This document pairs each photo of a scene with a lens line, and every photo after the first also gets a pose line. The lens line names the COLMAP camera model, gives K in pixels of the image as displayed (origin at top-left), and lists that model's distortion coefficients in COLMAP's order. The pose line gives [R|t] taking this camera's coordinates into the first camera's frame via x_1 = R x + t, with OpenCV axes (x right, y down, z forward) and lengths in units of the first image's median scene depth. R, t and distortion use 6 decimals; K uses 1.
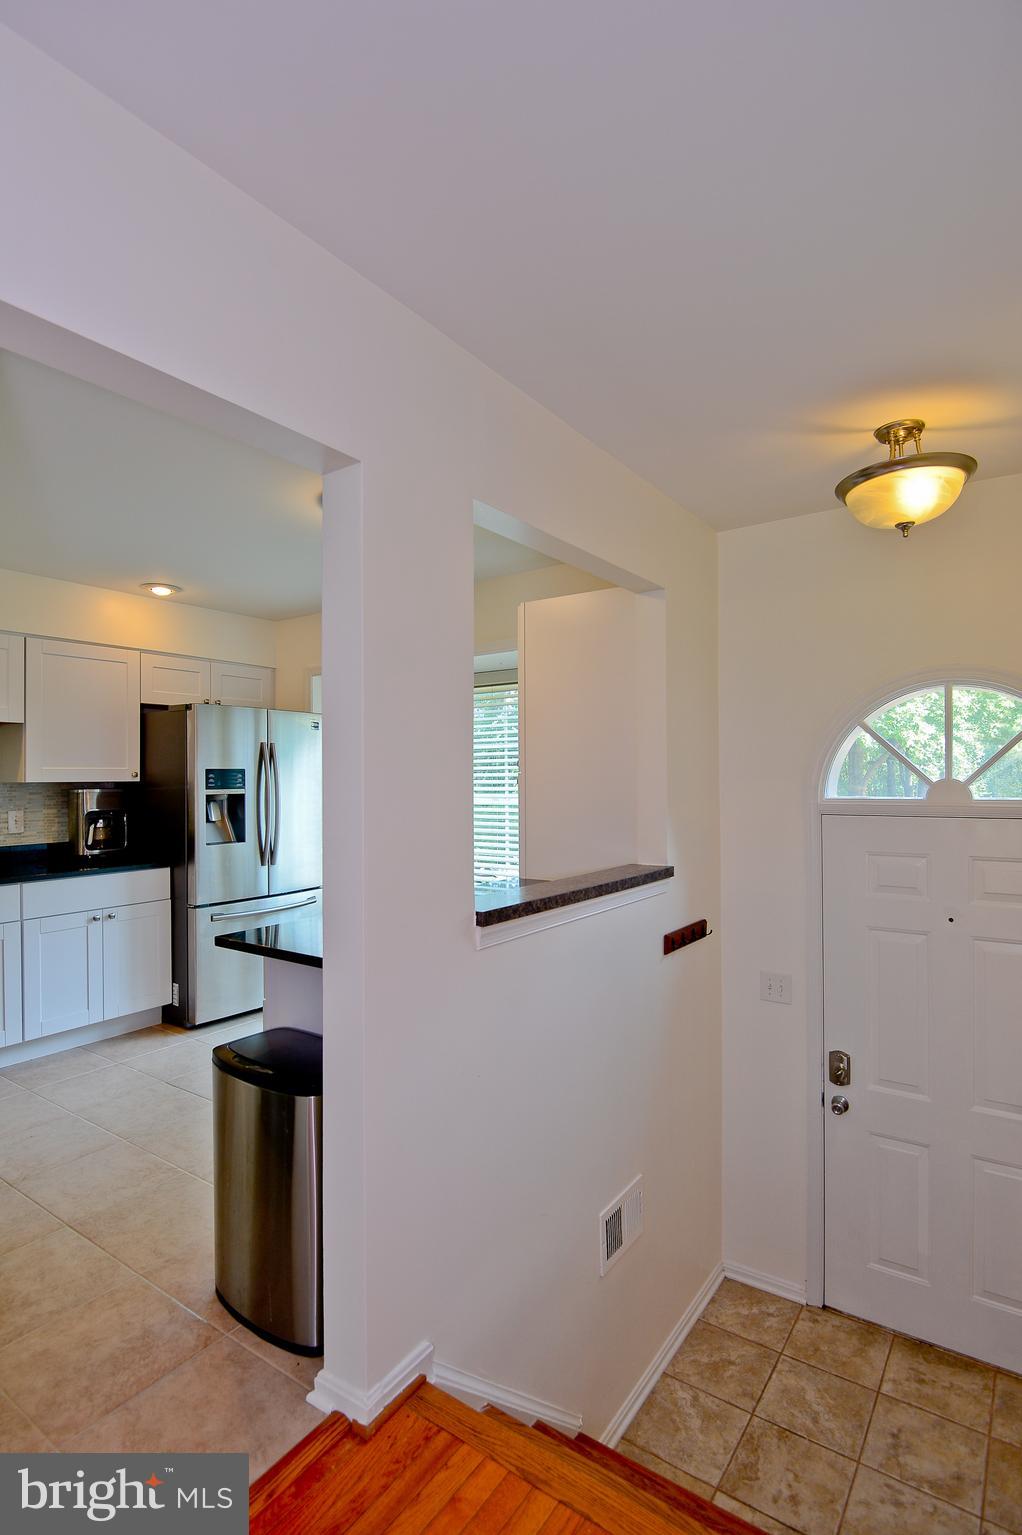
lens RADIAL K [[769.4, 0, 511.0], [0, 769.4, 764.5], [0, 0, 1]] dist [-0.026383, -0.000829]
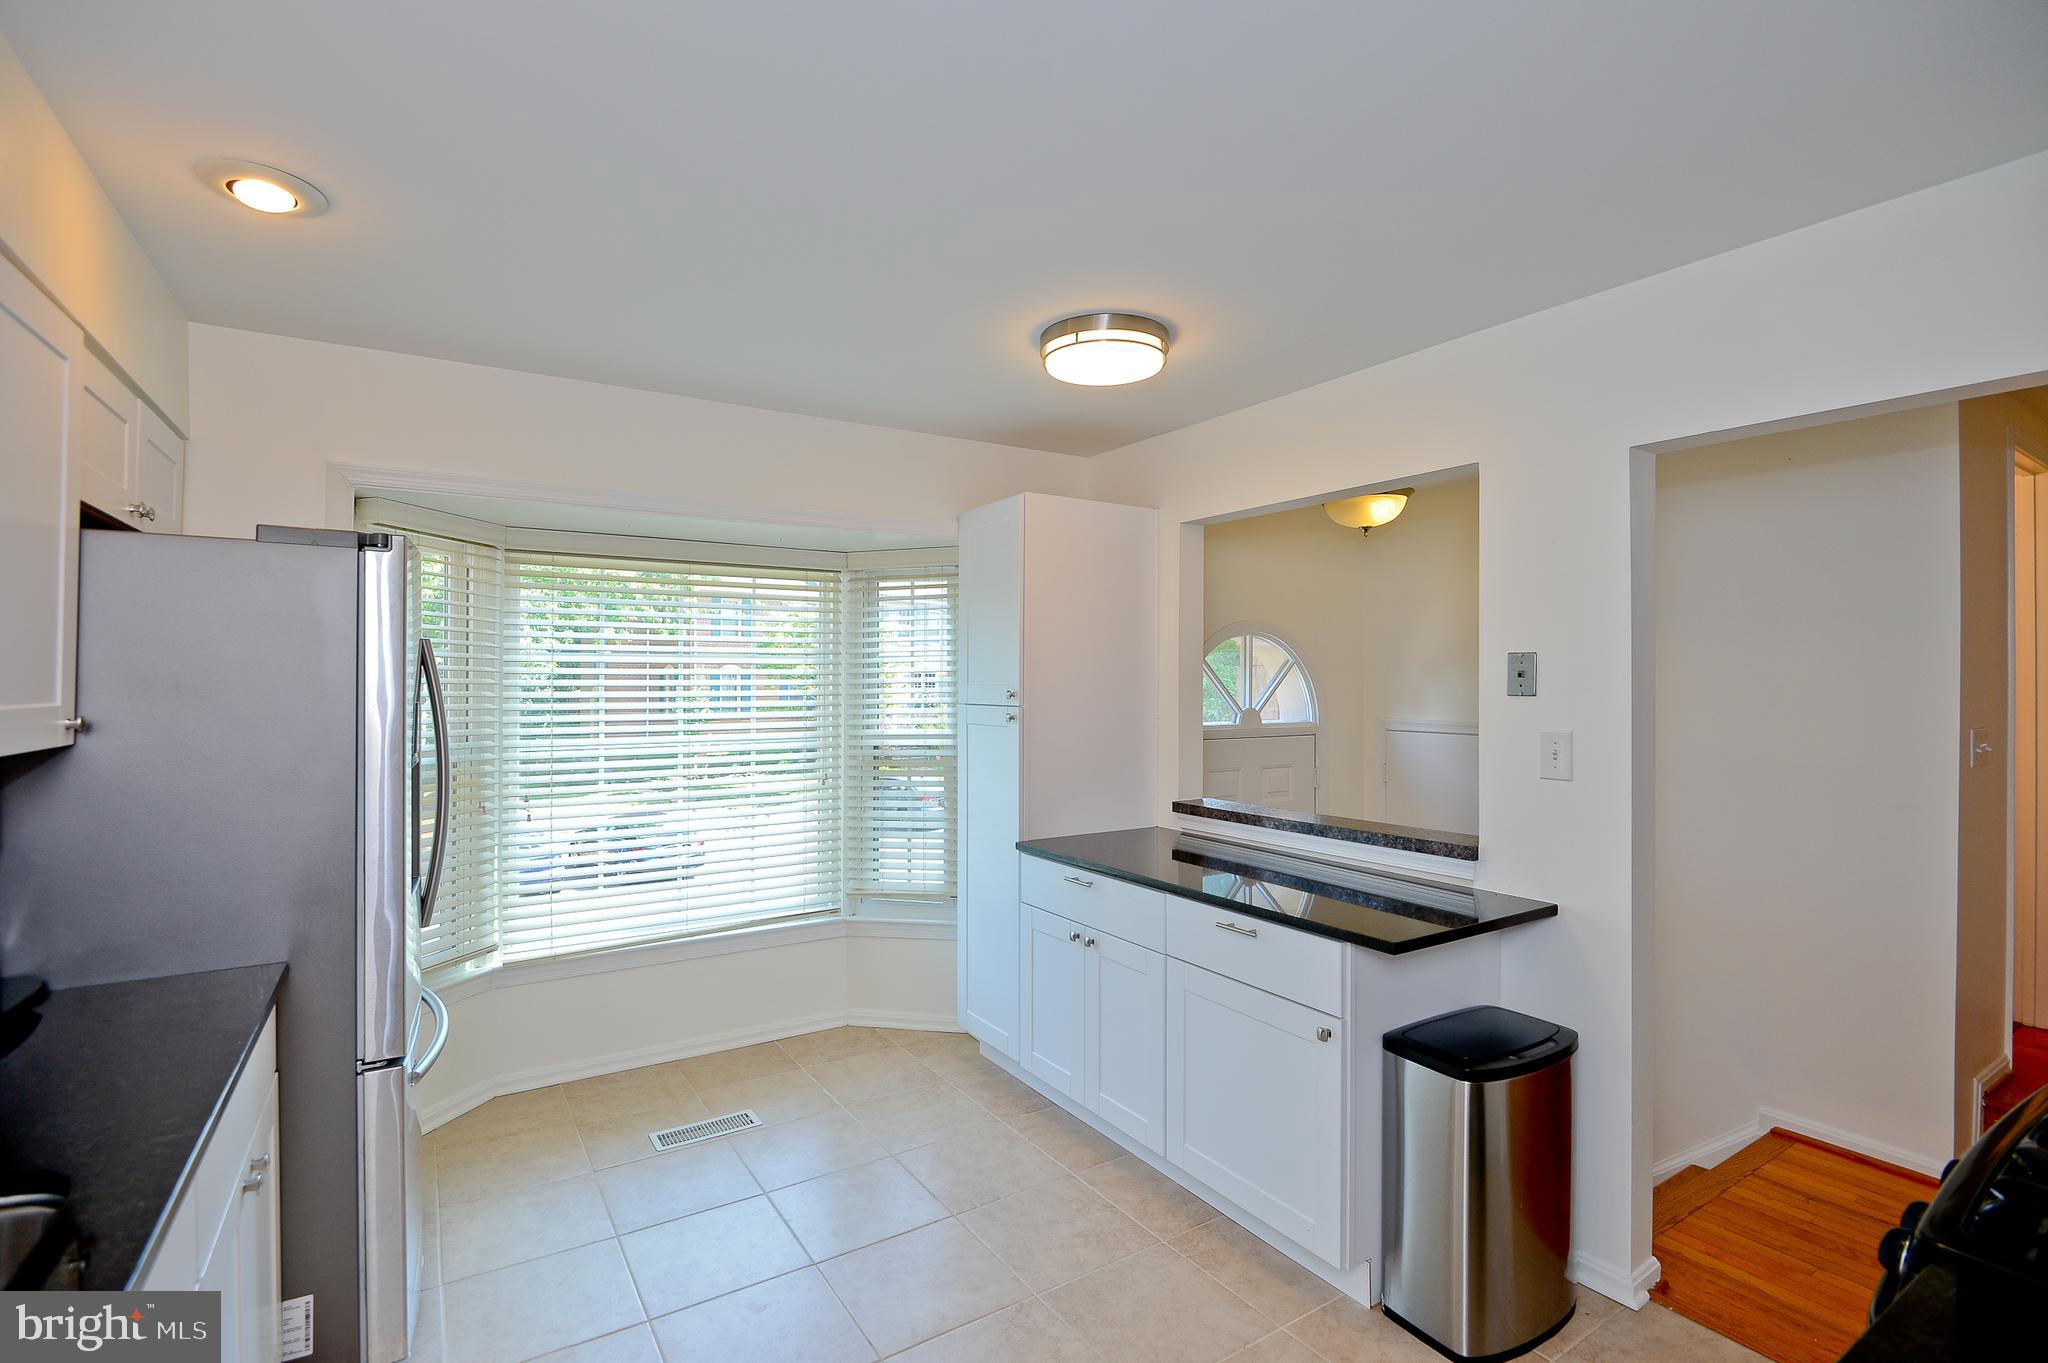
lens RADIAL K [[960.0, 0, 1033.7], [0, 960.0, 684.9], [0, 0, 1]] dist [-0.004323, -0.008318]
pose [[0.371531, 0.006645, 0.928397, -0.718020], [-0.016887, 0.999857, -0.000399, -0.008942], [-0.928267, -0.015530, 0.371590, 0.507735]]
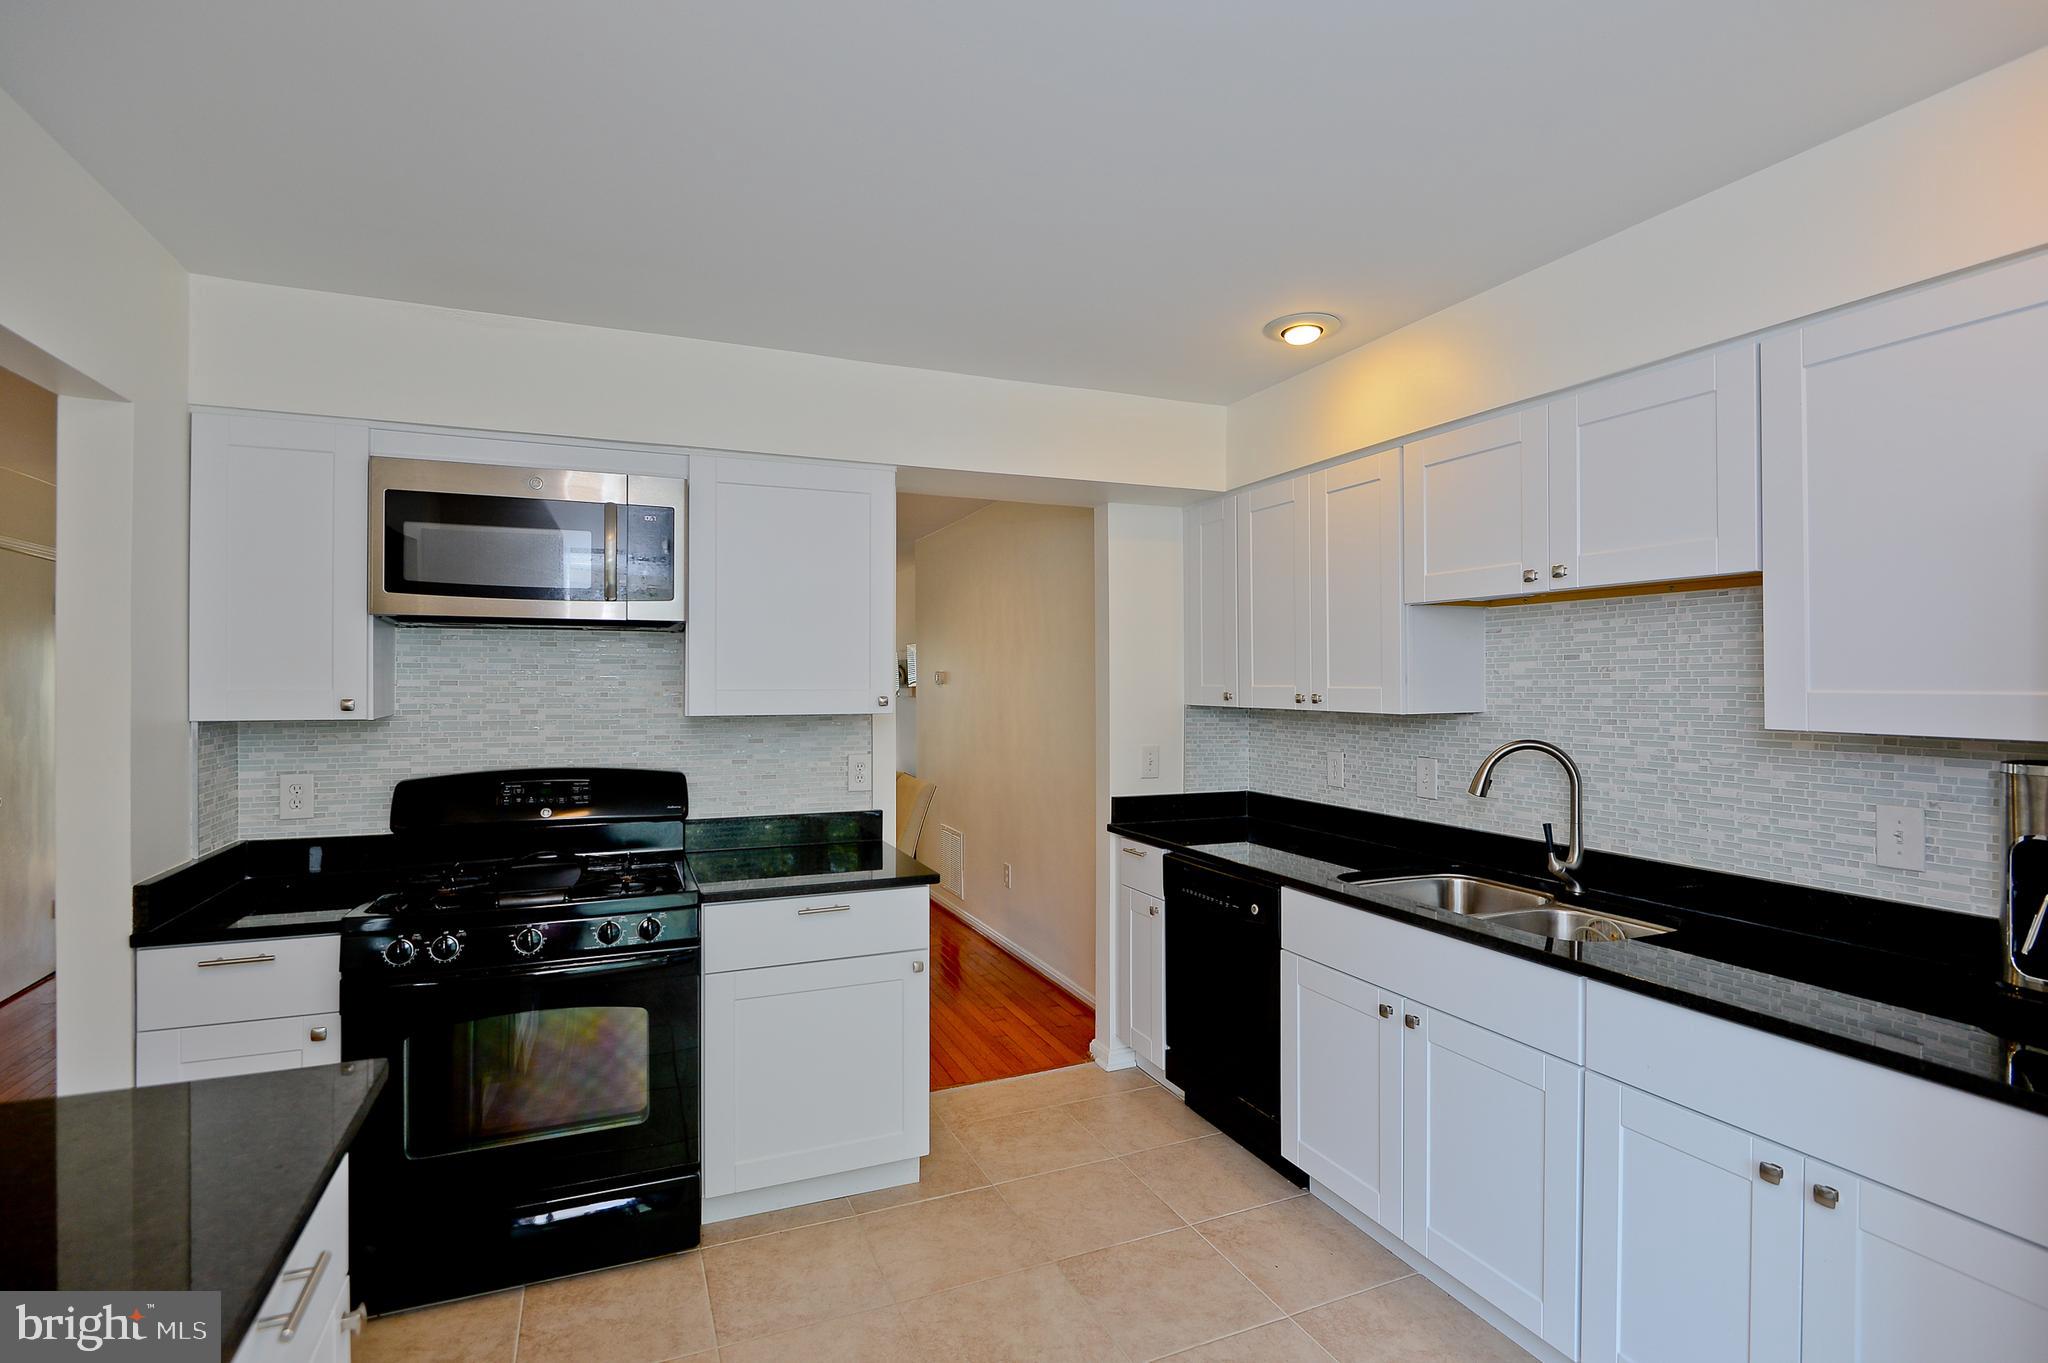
lens RADIAL K [[960.0, 0, 1030.5], [0, 960.0, 684.0], [0, 0, 1]] dist [-0.004323, -0.008318]
pose [[-0.529122, 0.009932, -0.848488, -0.045942], [0.010617, 0.999931, 0.005084, -0.004454], [0.848479, -0.006319, -0.529191, 0.857717]]
